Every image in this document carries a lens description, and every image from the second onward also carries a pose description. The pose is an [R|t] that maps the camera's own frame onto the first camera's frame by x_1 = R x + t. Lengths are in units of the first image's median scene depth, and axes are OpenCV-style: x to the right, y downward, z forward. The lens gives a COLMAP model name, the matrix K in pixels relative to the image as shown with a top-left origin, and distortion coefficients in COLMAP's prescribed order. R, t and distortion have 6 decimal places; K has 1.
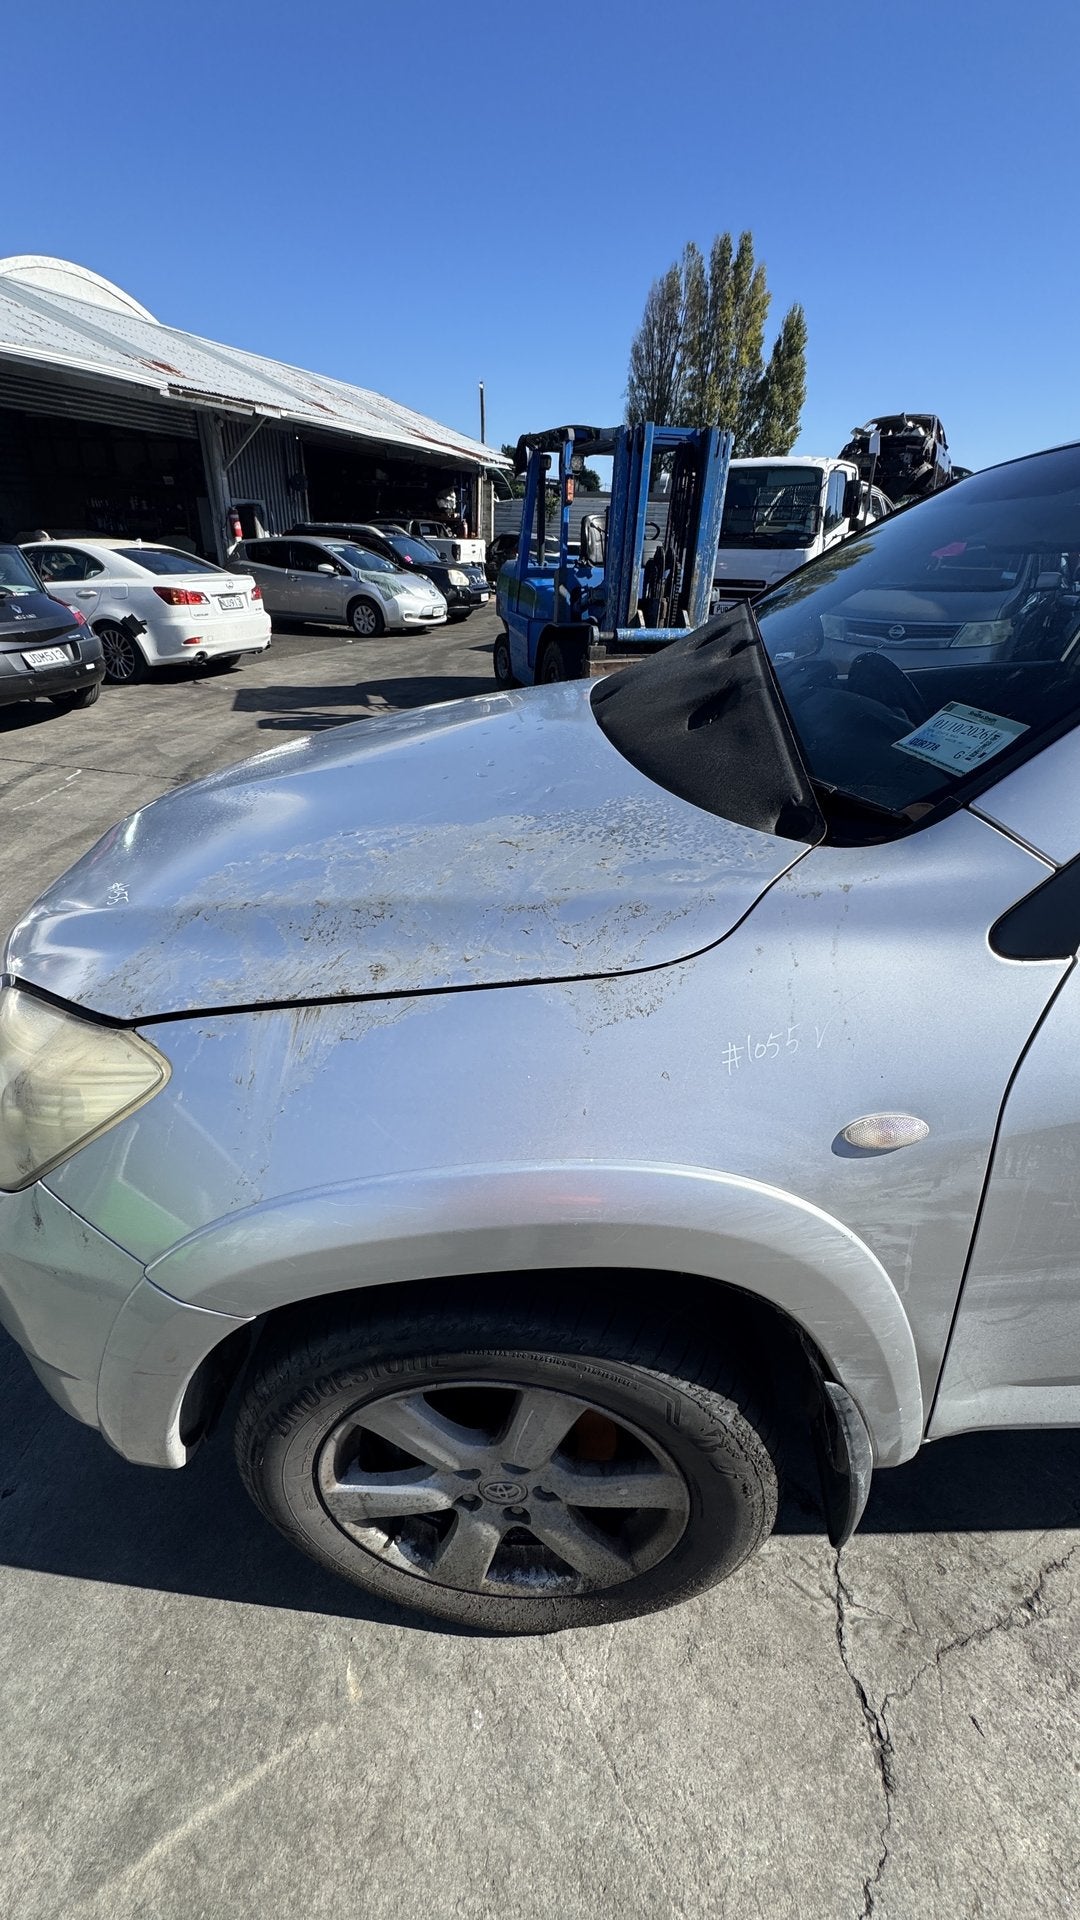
lens RADIAL K [[774.6, 0, 543.5], [0, 774.6, 962.8], [0, 0, 1]] dist [-0.004394, 0.000728]
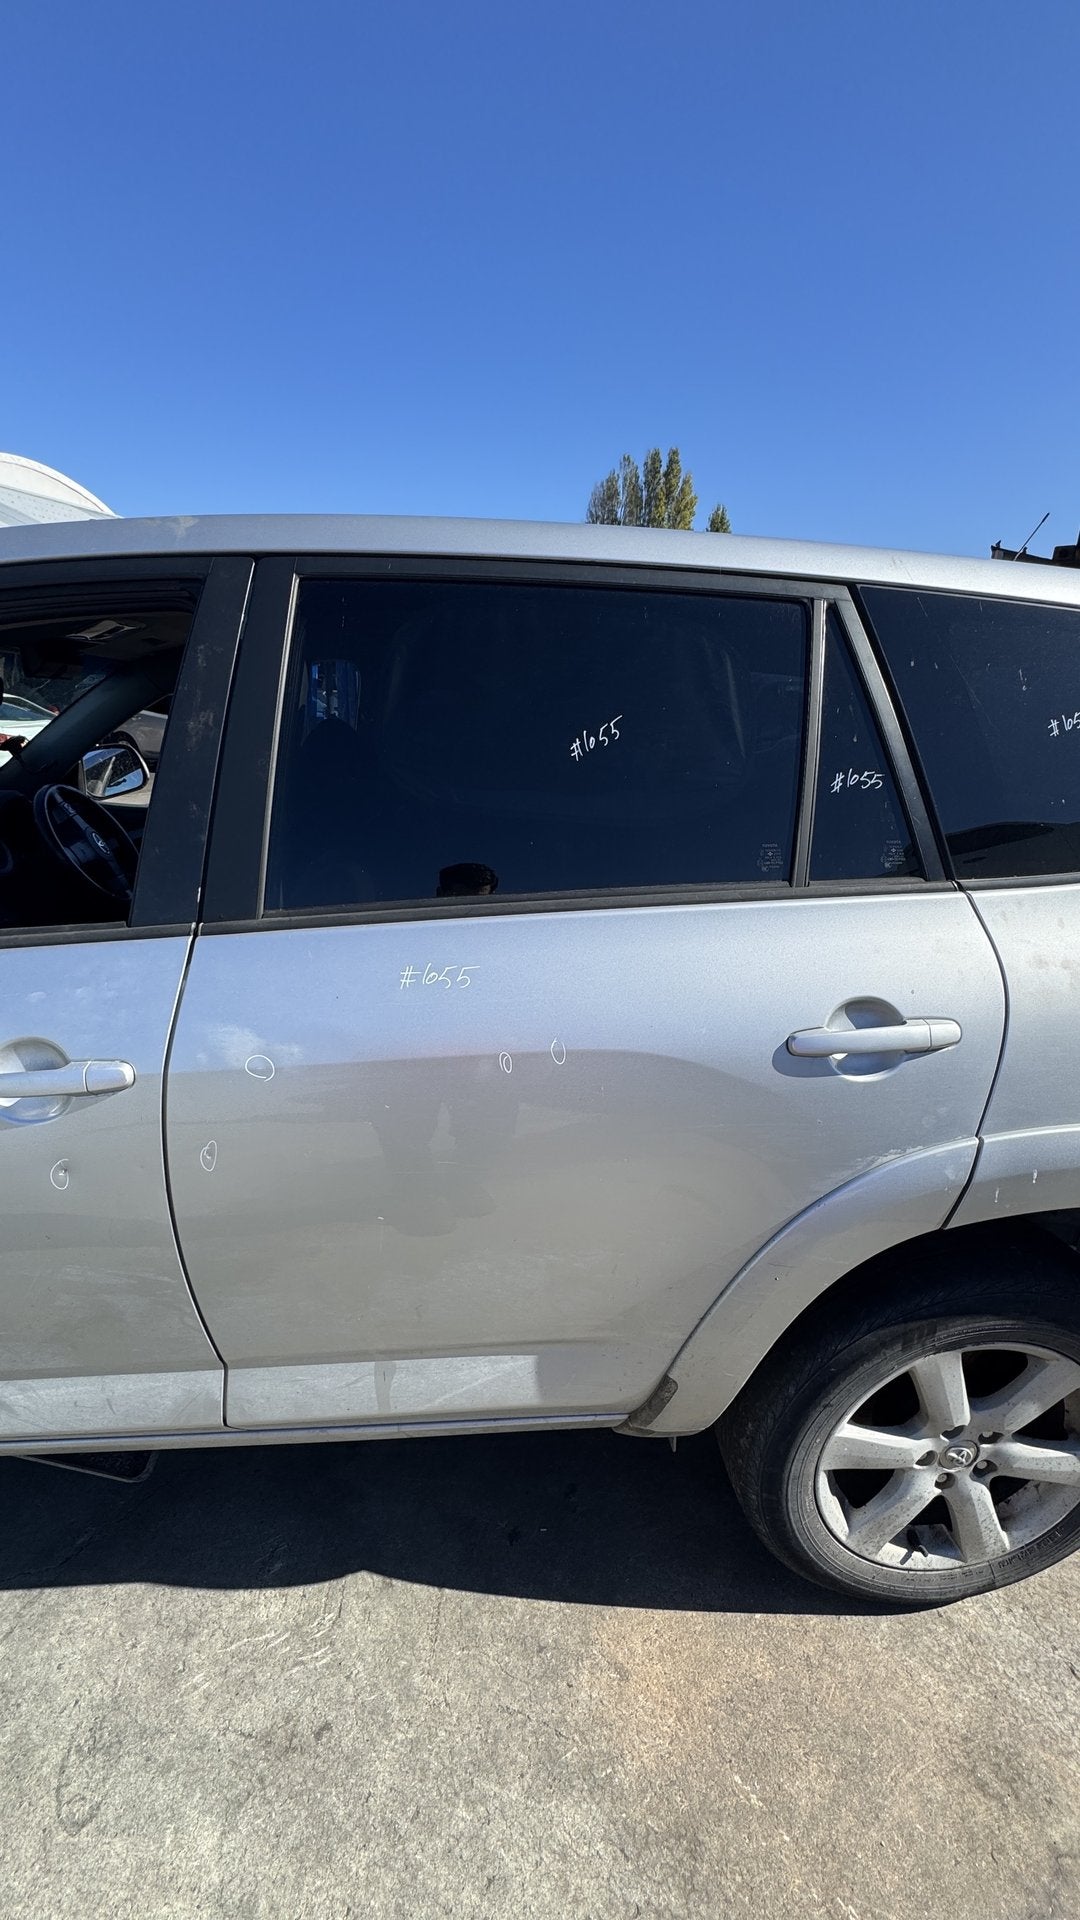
lens RADIAL K [[774.6, 0, 546.5], [0, 774.6, 958.4], [0, 0, 1]] dist [-0.004394, 0.000728]
pose [[0.999116, -0.000503, 0.042036, 0.241893], [0.007642, 0.985439, -0.169856, 0.013249], [-0.041338, 0.170027, 0.984572, -0.028614]]
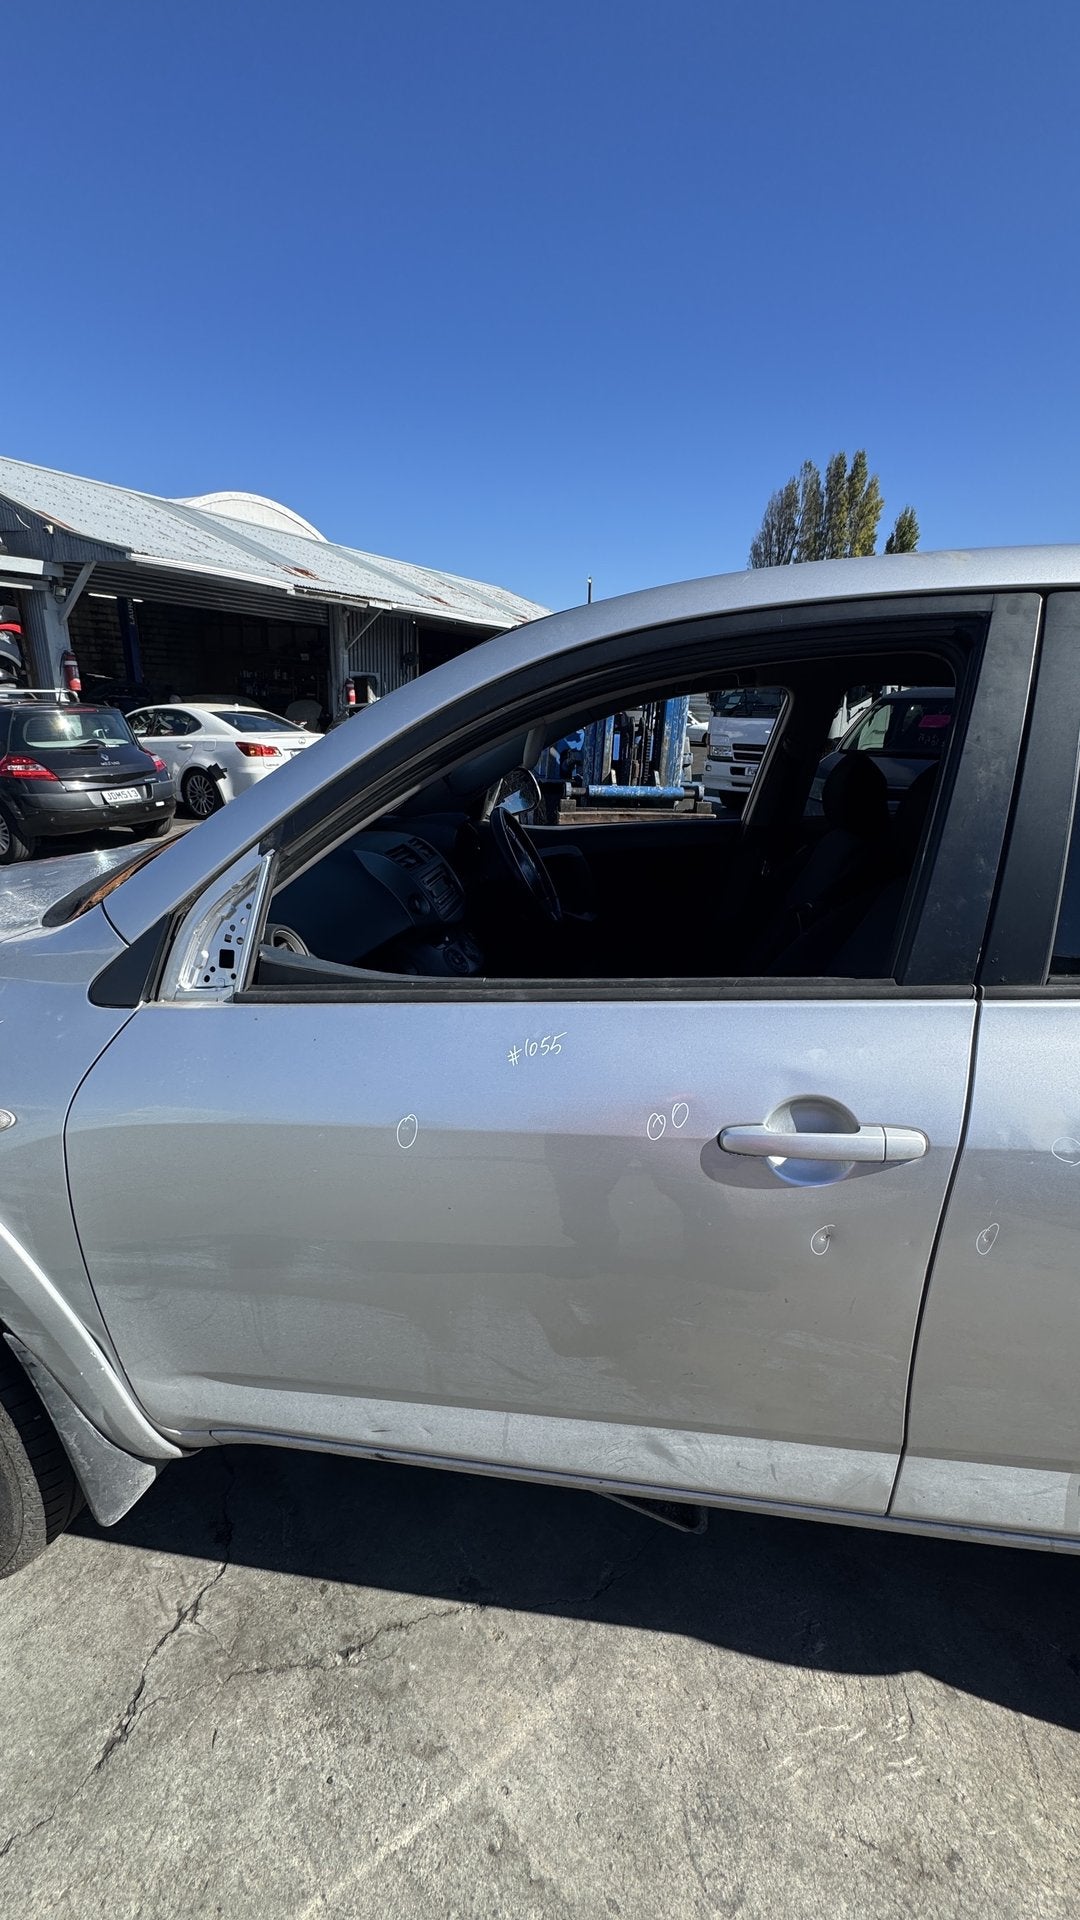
lens RADIAL K [[774.6, 0, 541.8], [0, 774.6, 959.5], [0, 0, 1]] dist [-0.004394, 0.000728]
pose [[0.987805, 0.058555, -0.144268, 0.147048], [-0.083870, 0.980778, -0.176182, 0.008471], [0.131178, 0.186134, 0.973728, -0.026999]]
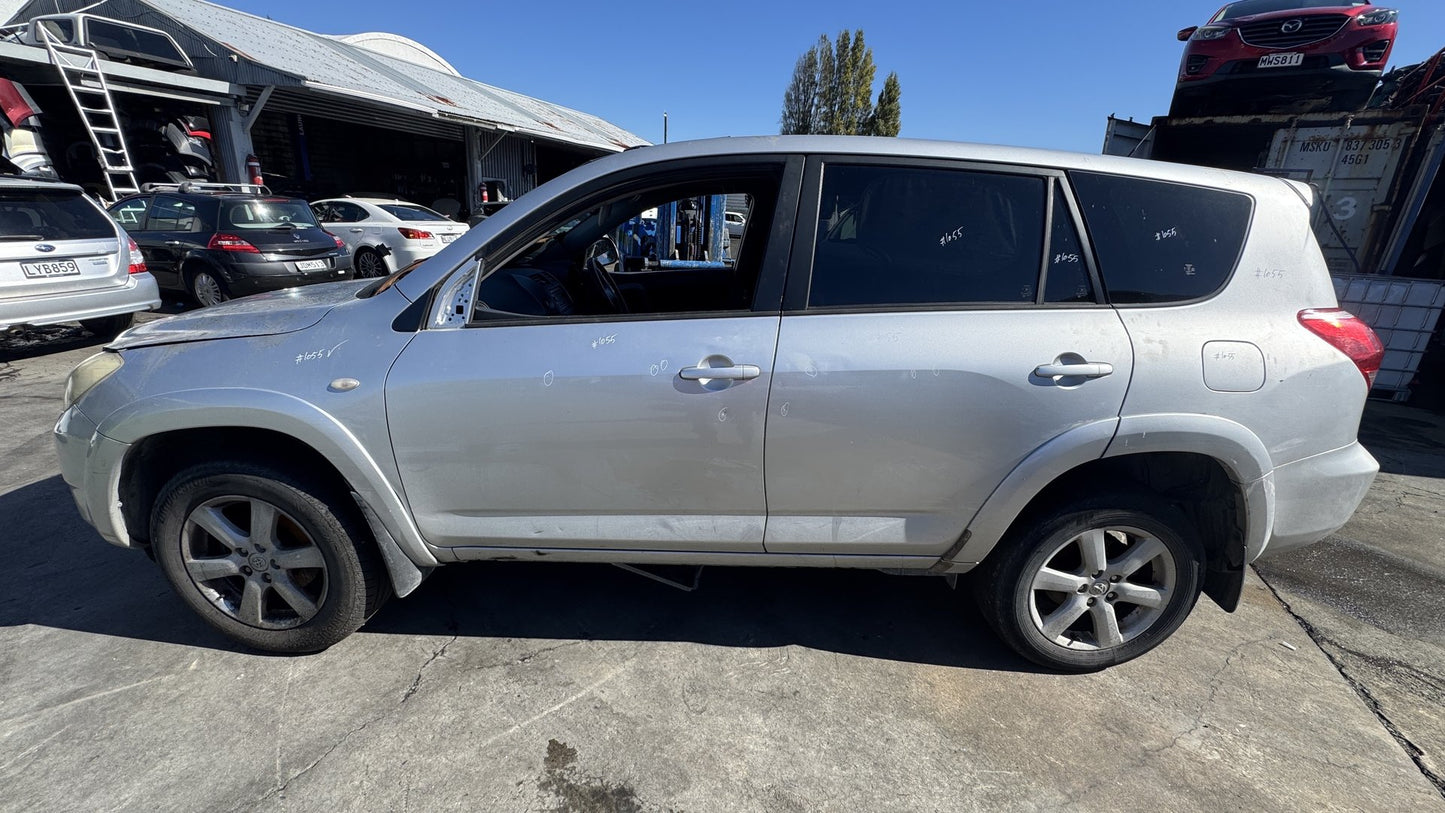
lens RADIAL K [[583.0, 0, 724.3], [0, 583.0, 404.9], [0, 0, 1]] dist [-0.004394, 0.000728]
pose [[0.999434, 0.033617, 0.001035, 0.173403], [-0.032904, 0.983683, -0.176874, 0.058719], [-0.006964, 0.176740, 0.984233, -0.111322]]
